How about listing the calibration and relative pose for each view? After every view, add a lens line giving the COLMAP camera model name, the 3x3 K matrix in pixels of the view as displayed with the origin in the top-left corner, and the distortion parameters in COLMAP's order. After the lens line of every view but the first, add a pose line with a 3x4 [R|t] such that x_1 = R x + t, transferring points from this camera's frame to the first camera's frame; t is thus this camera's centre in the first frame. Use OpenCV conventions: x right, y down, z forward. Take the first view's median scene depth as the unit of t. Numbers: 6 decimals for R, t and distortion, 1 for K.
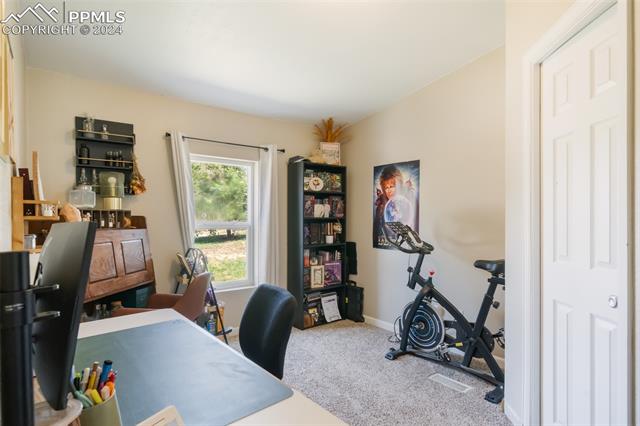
lens RADIAL K [[332.6, 0, 317.9], [0, 332.6, 214.4], [0, 0, 1]] dist [-0.004985, -0.002253]
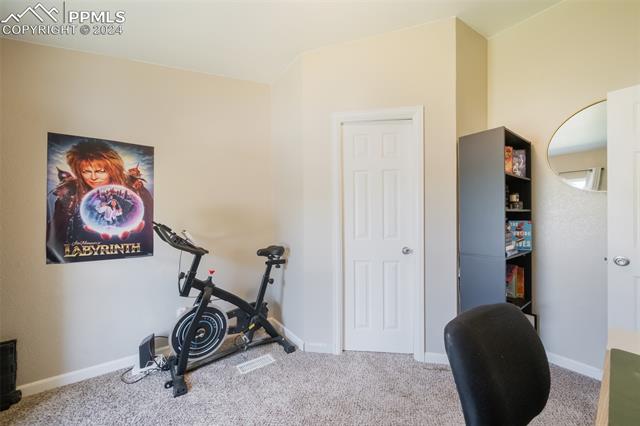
lens RADIAL K [[235.7, 0, 317.1], [0, 235.7, 216.2], [0, 0, 1]] dist [0.003349, -0.000566]
pose [[0.067232, -0.006776, 0.997714, -0.310428], [-0.003894, 0.999968, 0.007054, 0.008613], [-0.997730, -0.004359, 0.067203, 0.626773]]
